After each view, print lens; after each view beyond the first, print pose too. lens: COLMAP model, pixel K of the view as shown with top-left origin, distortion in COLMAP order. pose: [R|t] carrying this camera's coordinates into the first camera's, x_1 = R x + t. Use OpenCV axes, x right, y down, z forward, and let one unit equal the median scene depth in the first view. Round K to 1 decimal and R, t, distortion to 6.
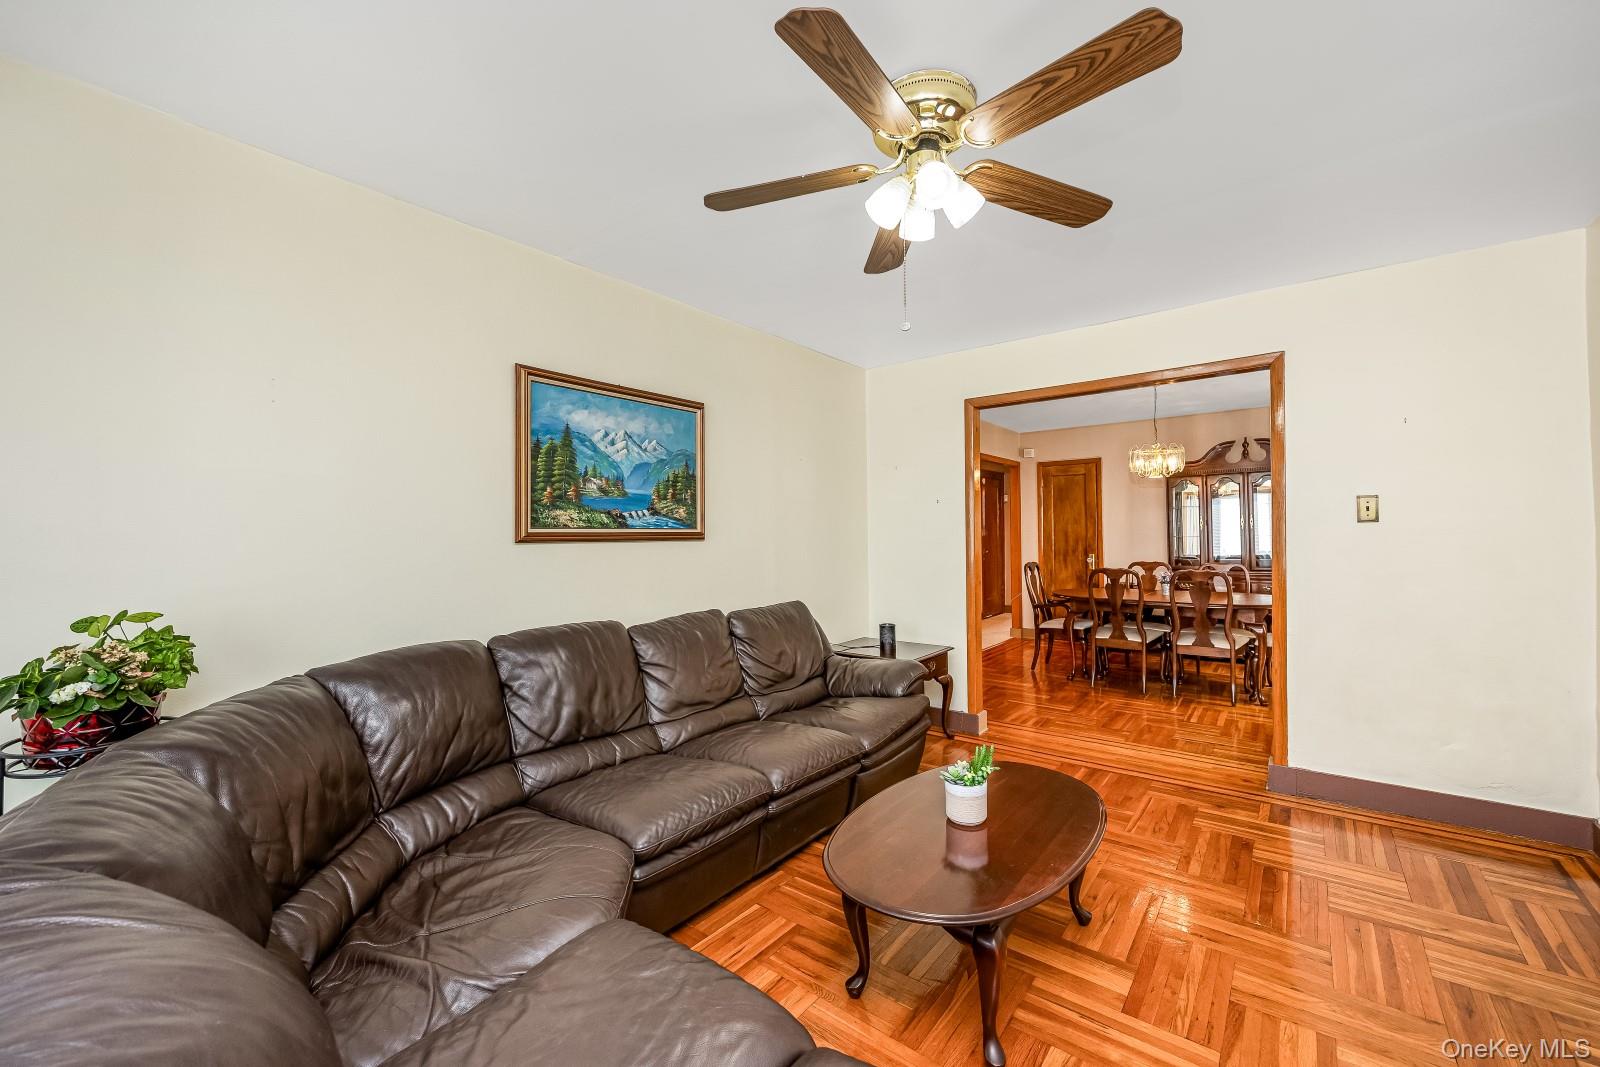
lens RADIAL K [[632.6, 0, 801.4], [0, 632.6, 529.5], [0, 0, 1]] dist [-0.000864, -0.000150]
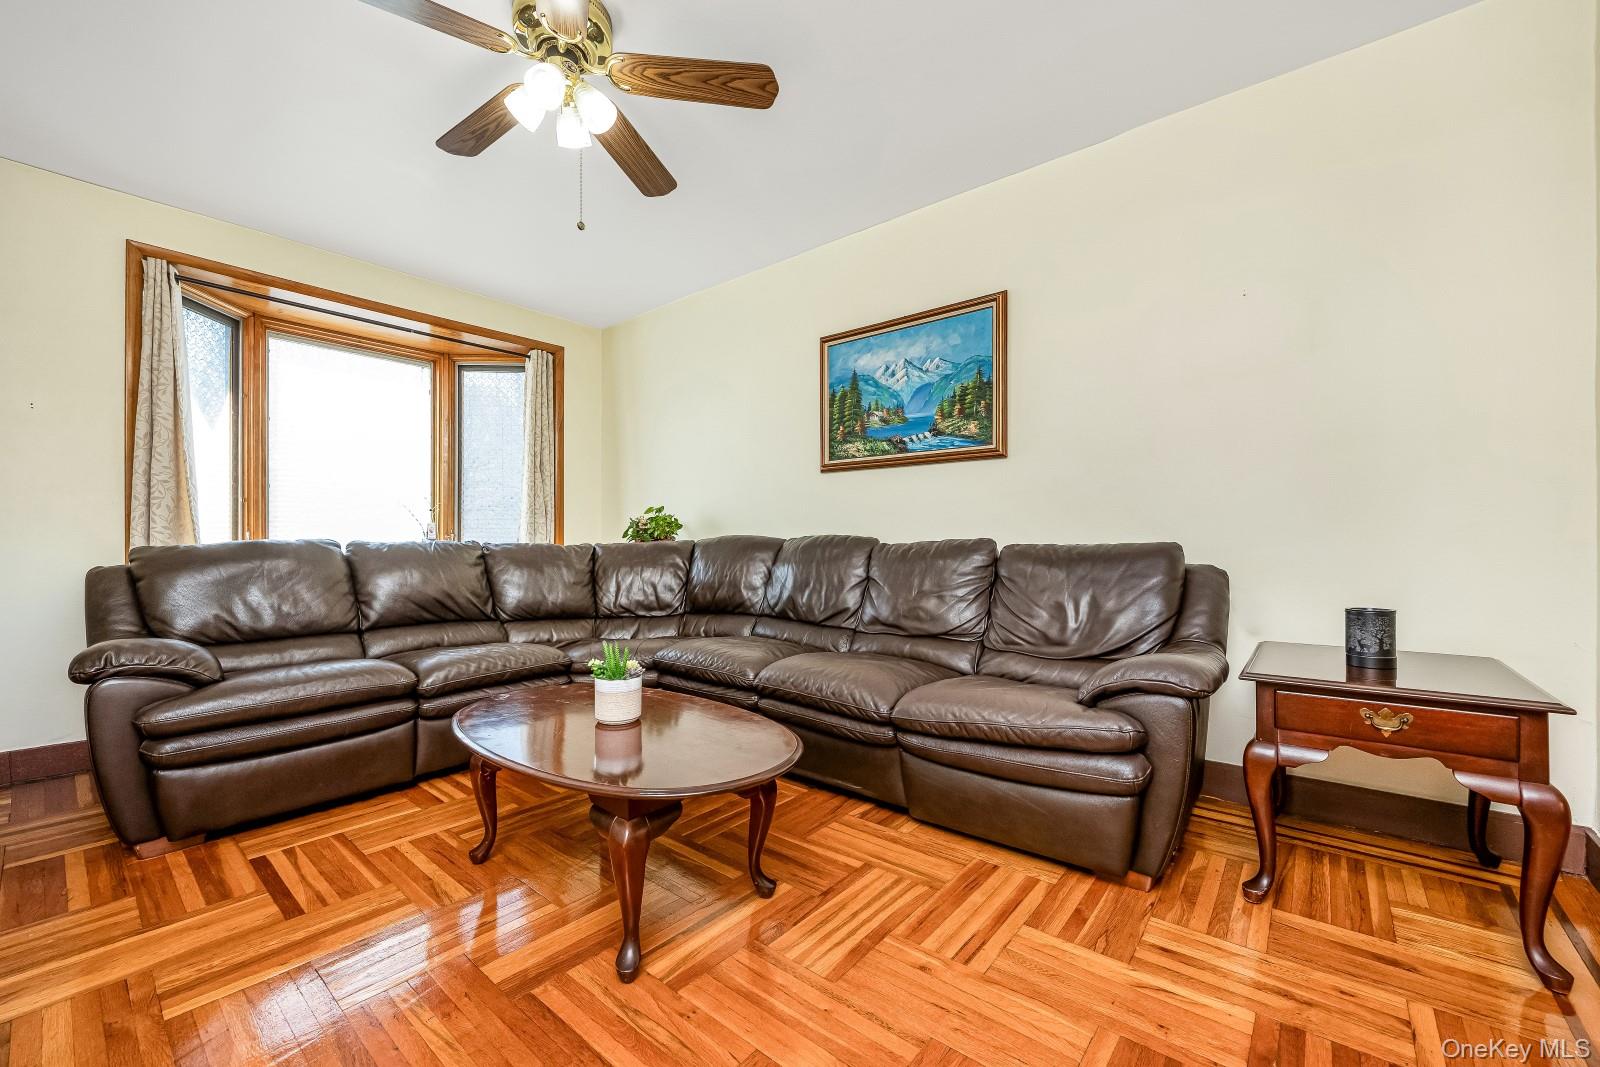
lens RADIAL K [[632.6, 0, 806.4], [0, 632.6, 539.0], [0, 0, 1]] dist [-0.000864, -0.000150]
pose [[-0.006986, 0.007373, -0.999948, 0.766966], [0.011400, 0.999908, 0.007293, 0.130746], [0.999911, -0.011348, -0.007069, 0.848601]]
